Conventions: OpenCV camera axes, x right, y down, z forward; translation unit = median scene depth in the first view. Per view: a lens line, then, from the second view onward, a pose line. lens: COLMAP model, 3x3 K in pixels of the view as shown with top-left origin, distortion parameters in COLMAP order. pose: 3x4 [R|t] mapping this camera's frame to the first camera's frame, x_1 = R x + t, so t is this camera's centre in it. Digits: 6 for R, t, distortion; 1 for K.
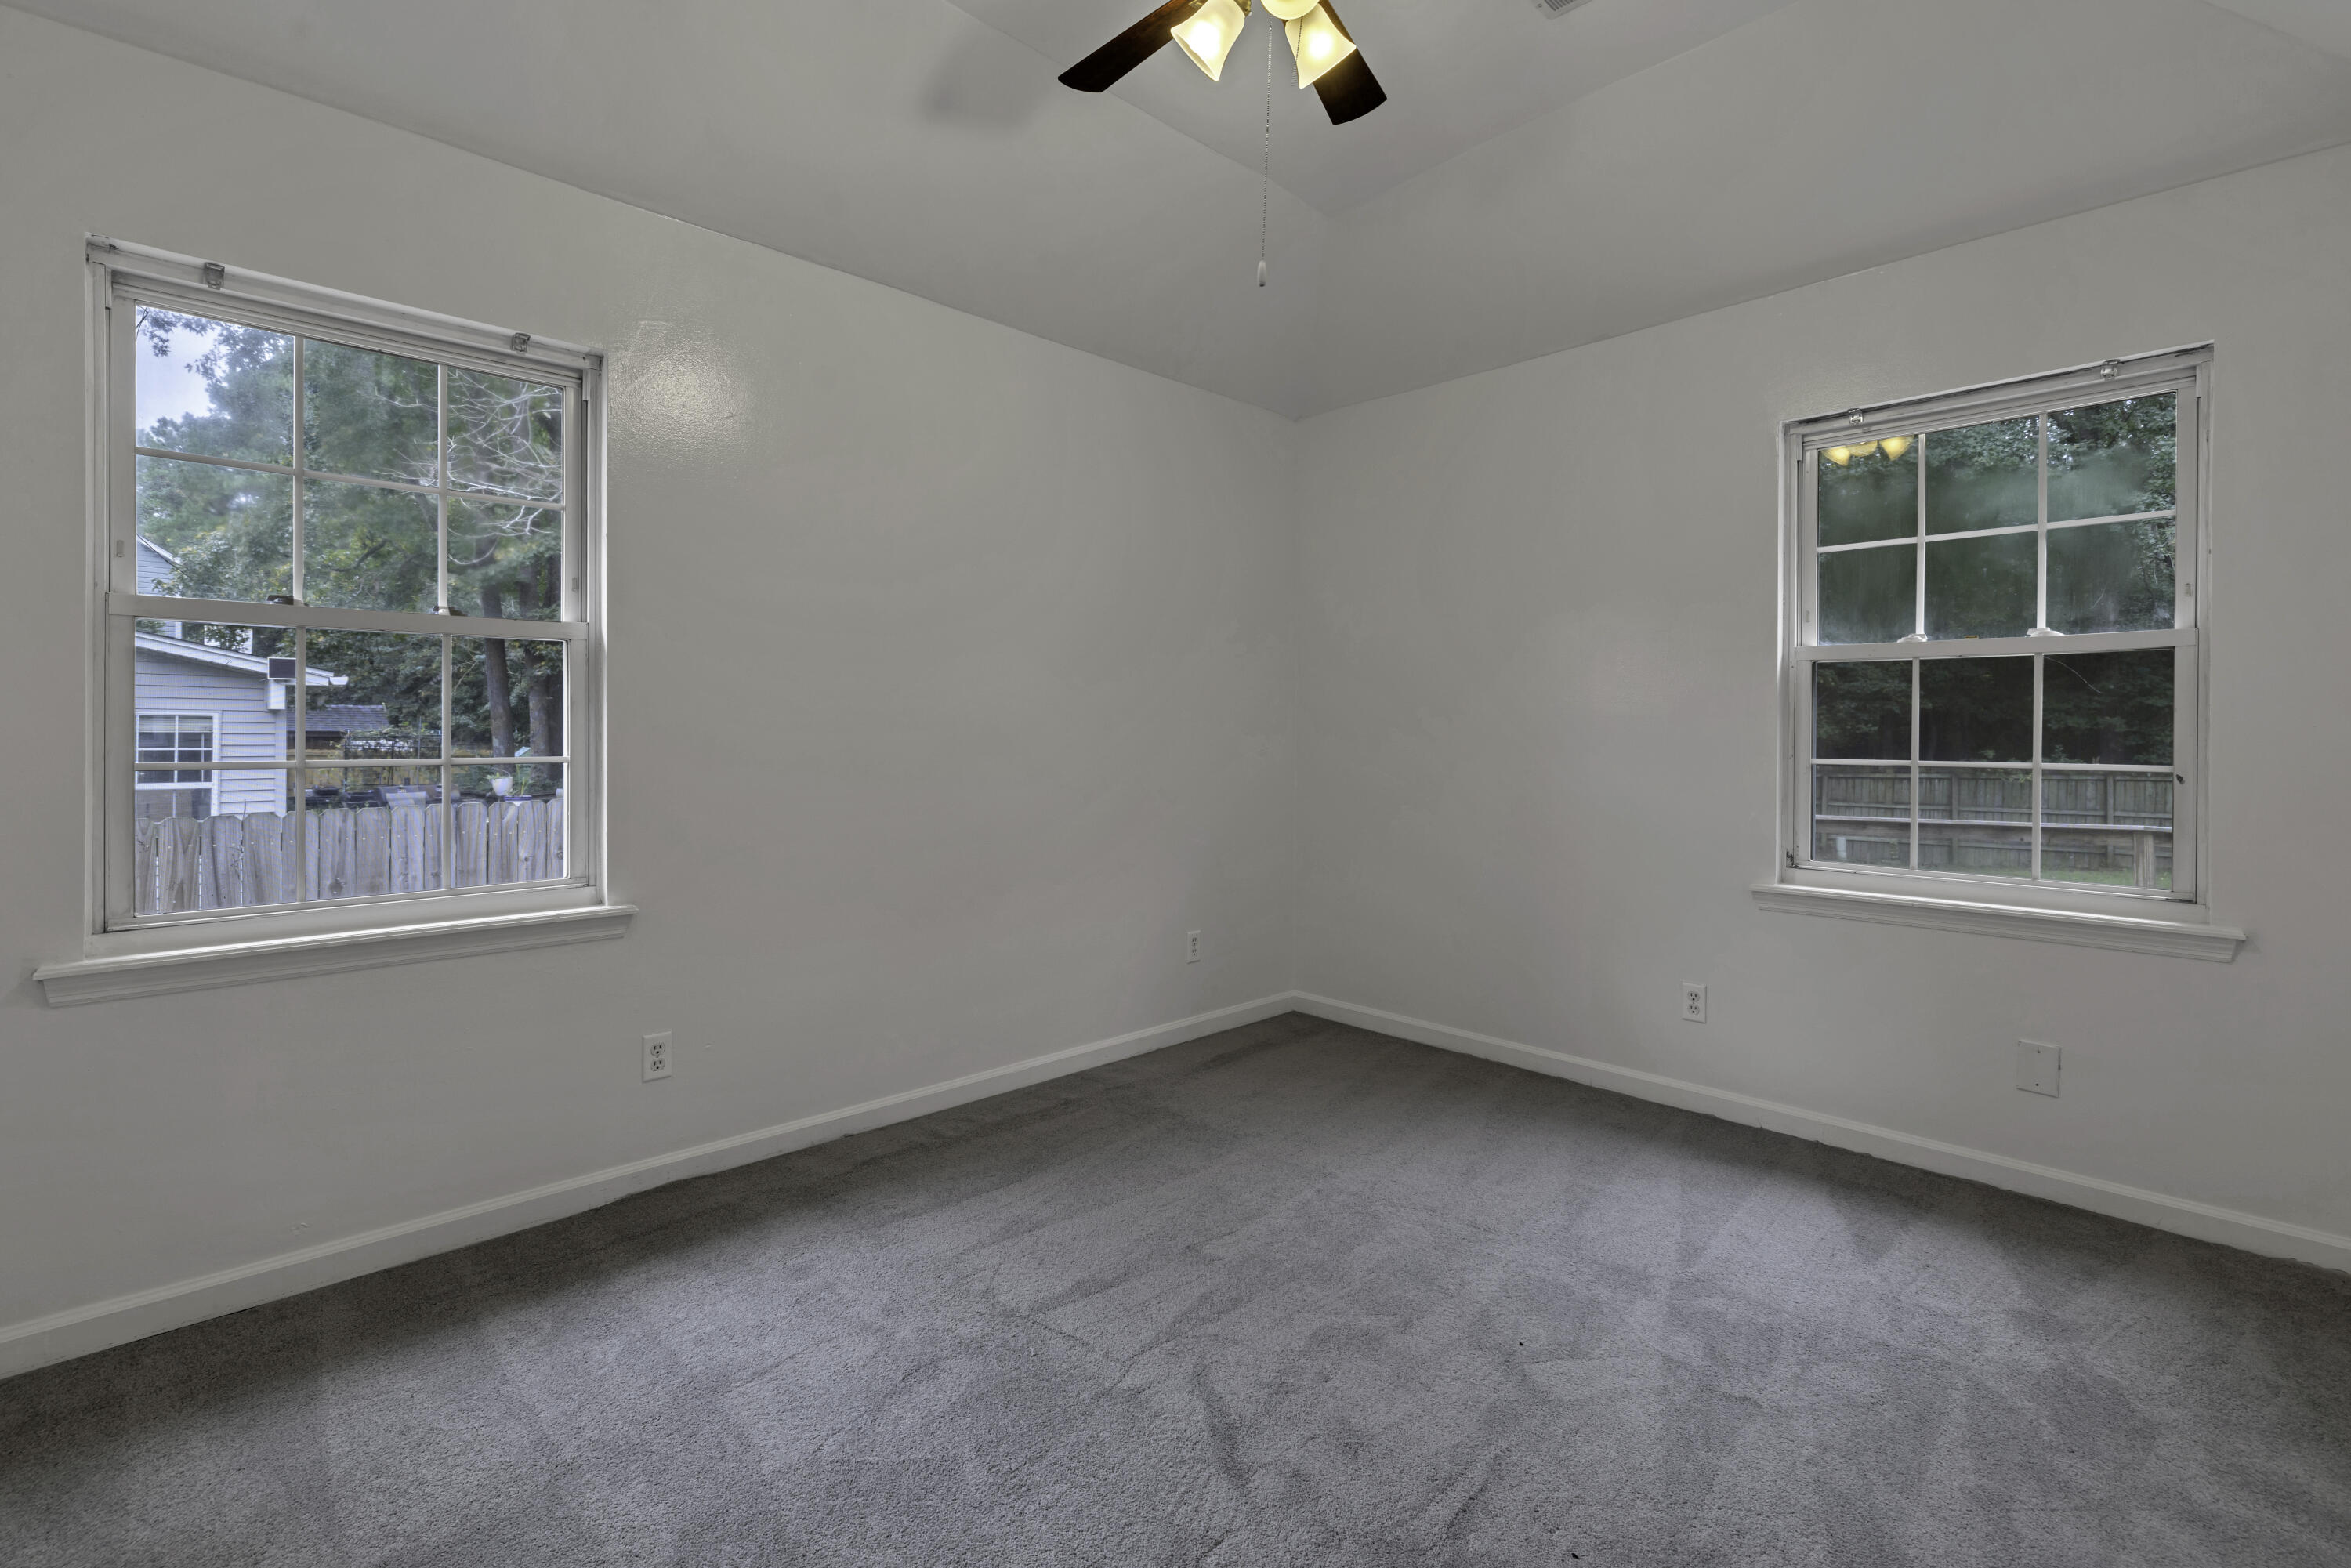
lens RADIAL K [[1054.8, 0, 1102.3], [0, 1054.8, 740.6], [0, 0, 1]] dist [-0.001278, 0.003472]
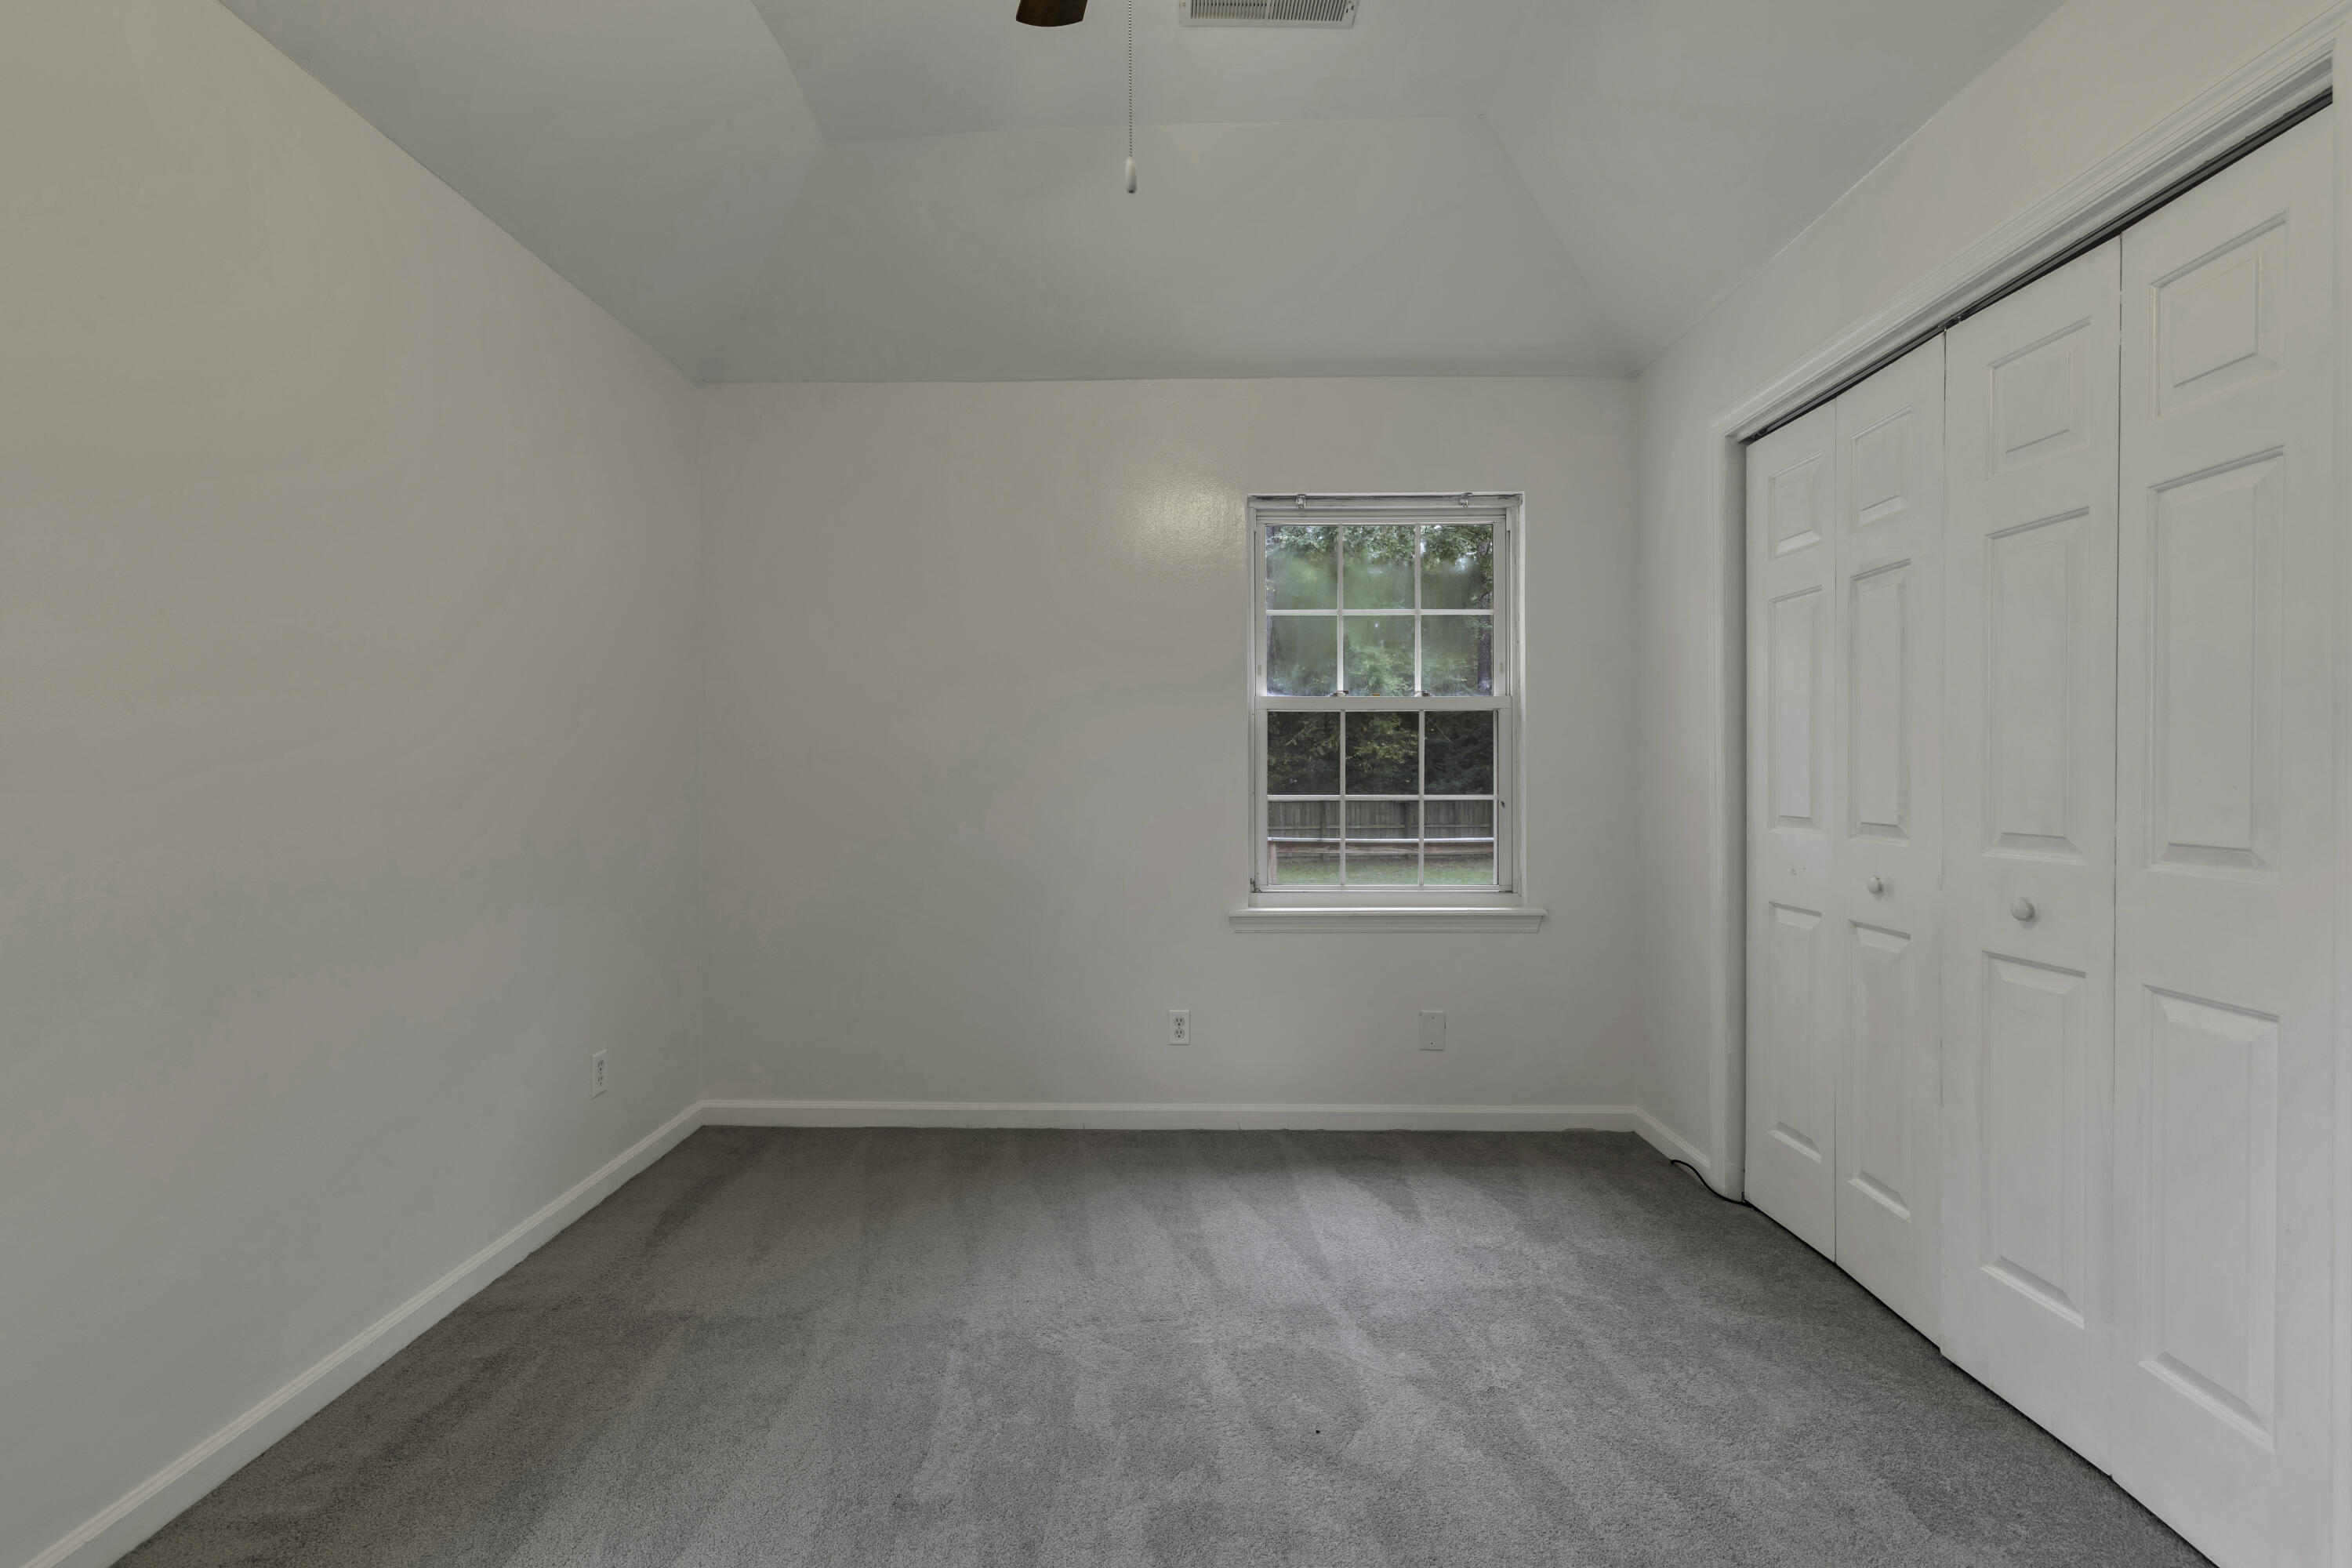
lens RADIAL K [[1064.5, 0, 1176.0], [0, 1064.5, 784.0], [0, 0, 1]] dist [-0.003407, 0.003677]
pose [[0.684356, -0.015405, 0.728985, -0.283363], [0.012757, 0.999877, 0.009153, -0.008327], [-0.729036, 0.003036, 0.684468, 0.346073]]
